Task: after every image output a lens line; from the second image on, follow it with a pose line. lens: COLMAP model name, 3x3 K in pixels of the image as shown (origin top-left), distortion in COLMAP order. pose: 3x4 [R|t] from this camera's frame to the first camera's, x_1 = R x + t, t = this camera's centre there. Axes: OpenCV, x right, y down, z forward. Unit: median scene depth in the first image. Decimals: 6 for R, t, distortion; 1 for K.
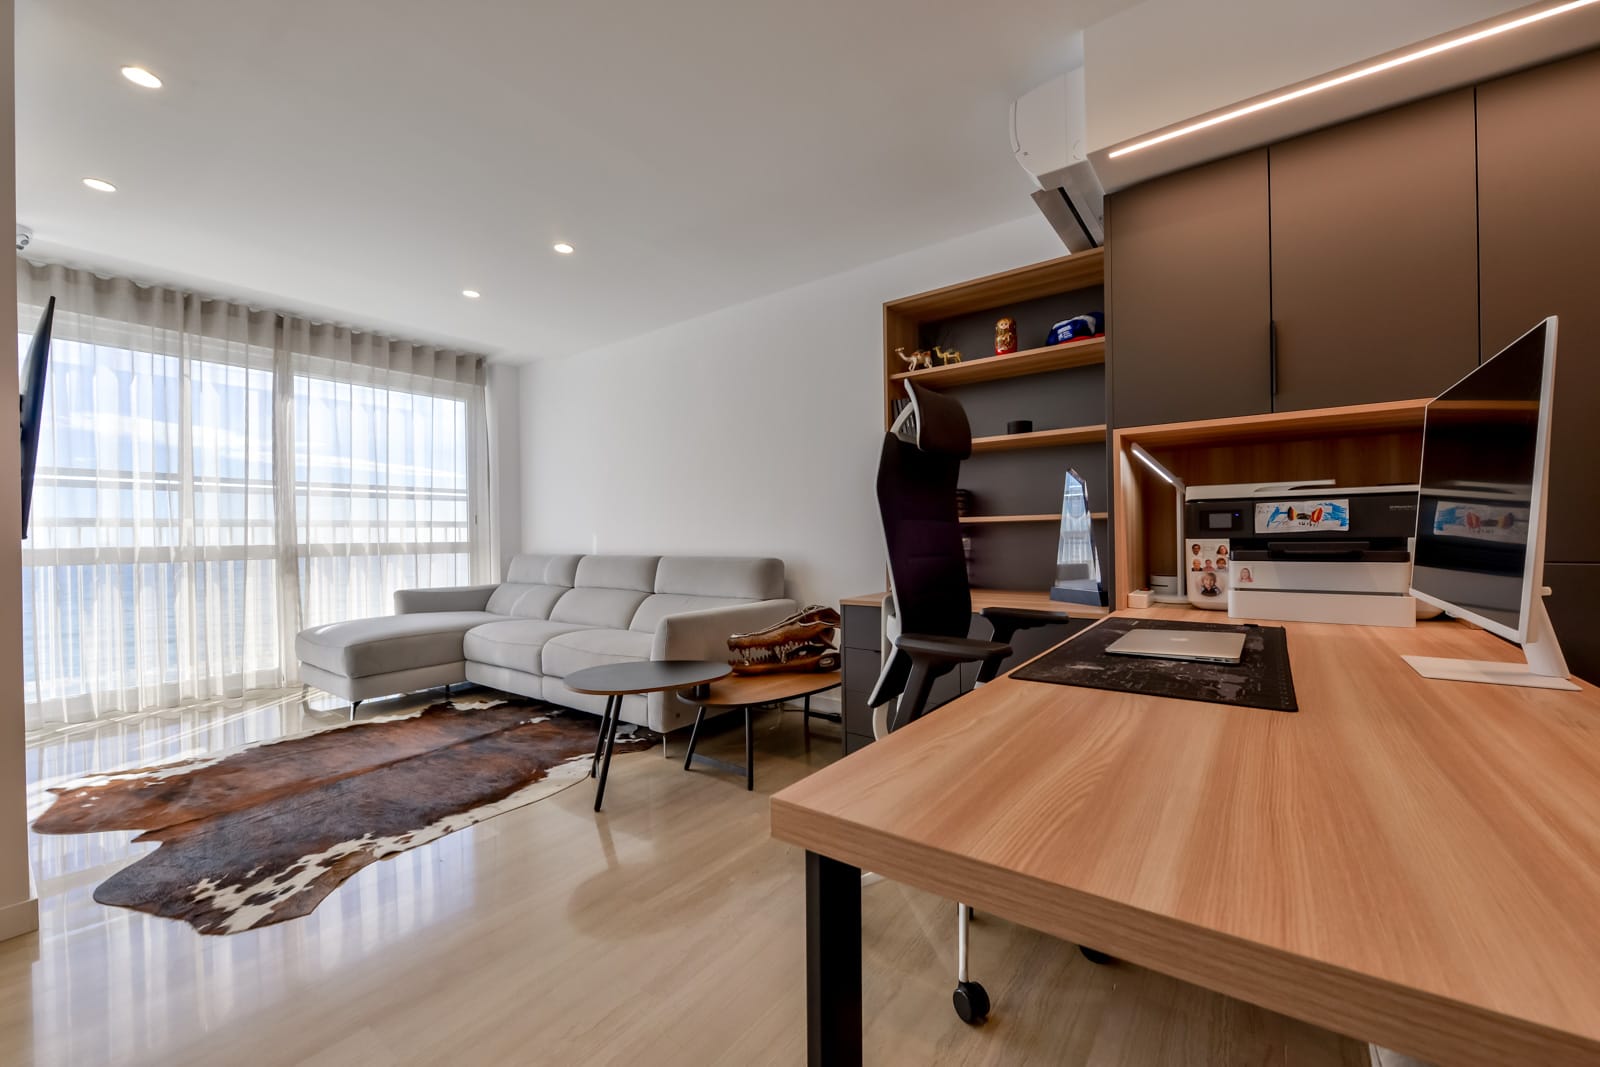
lens RADIAL K [[630.0, 0, 800.9], [0, 630.0, 537.0], [0, 0, 1]] dist [-0.007025, -0.000248]
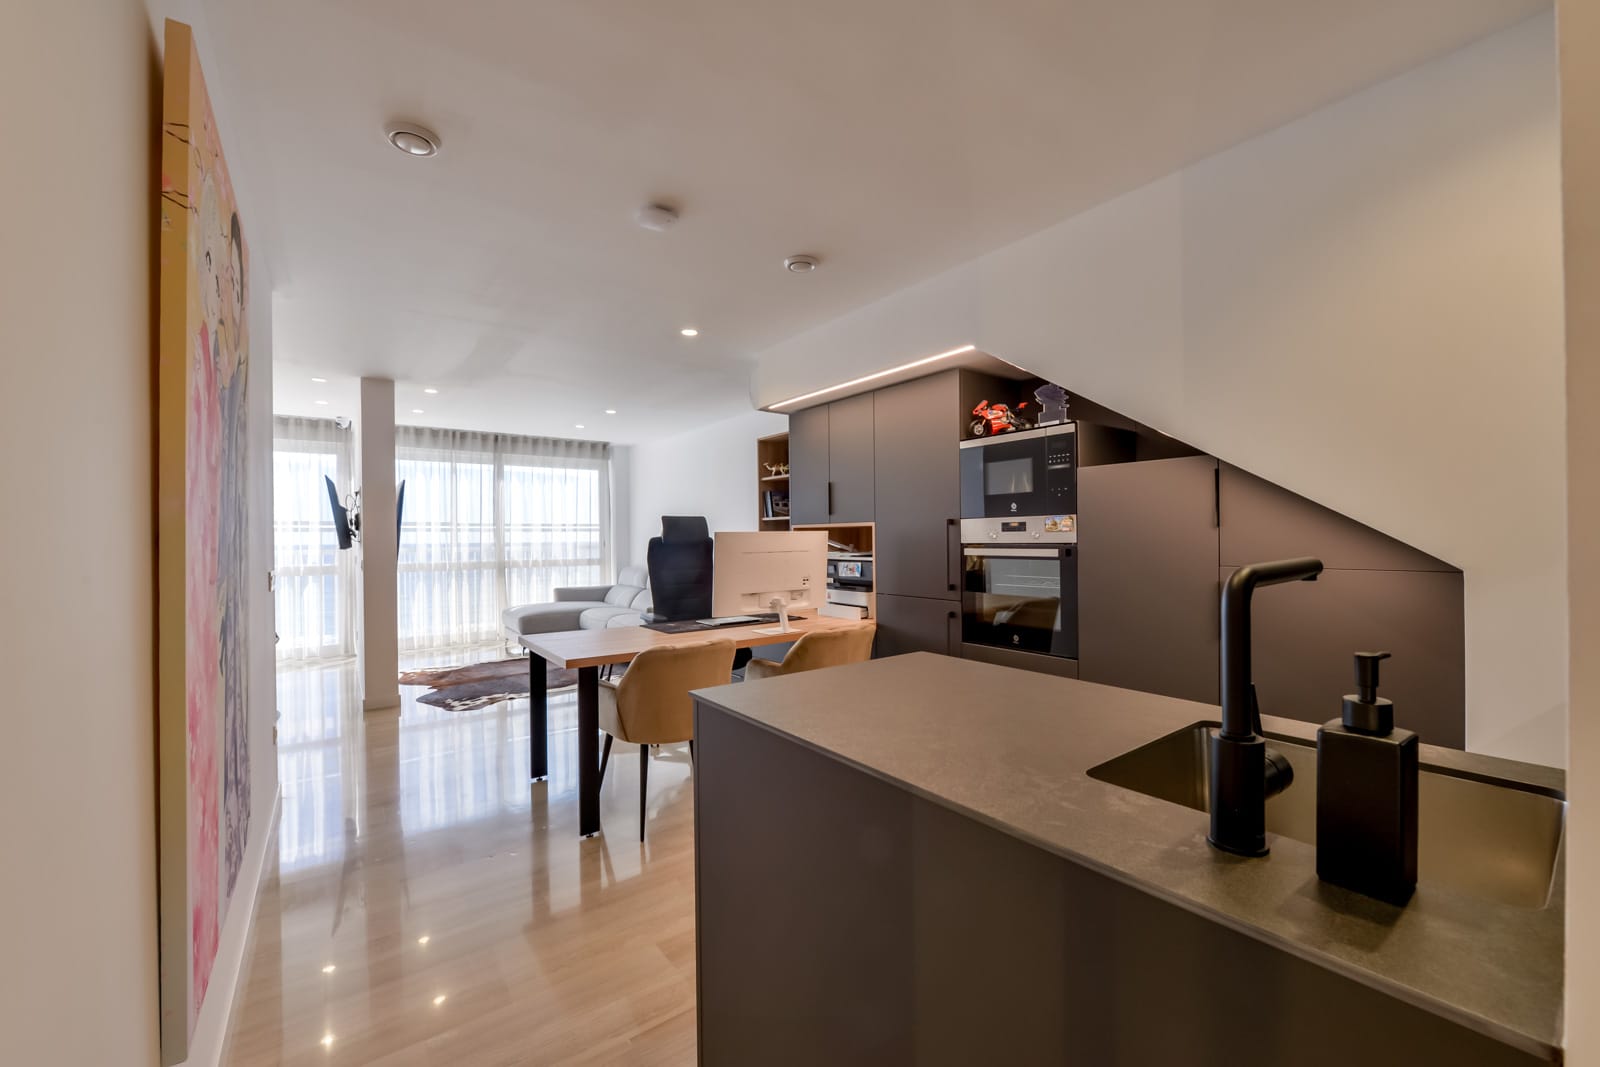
lens RADIAL K [[630.0, 0, 799.7], [0, 630.0, 537.2], [0, 0, 1]] dist [-0.007025, -0.000248]
pose [[0.956873, 0.004331, -0.290473, 0.544716], [-0.004320, 0.999990, 0.000680, -0.062629], [0.290473, 0.000604, 0.956883, -0.491940]]
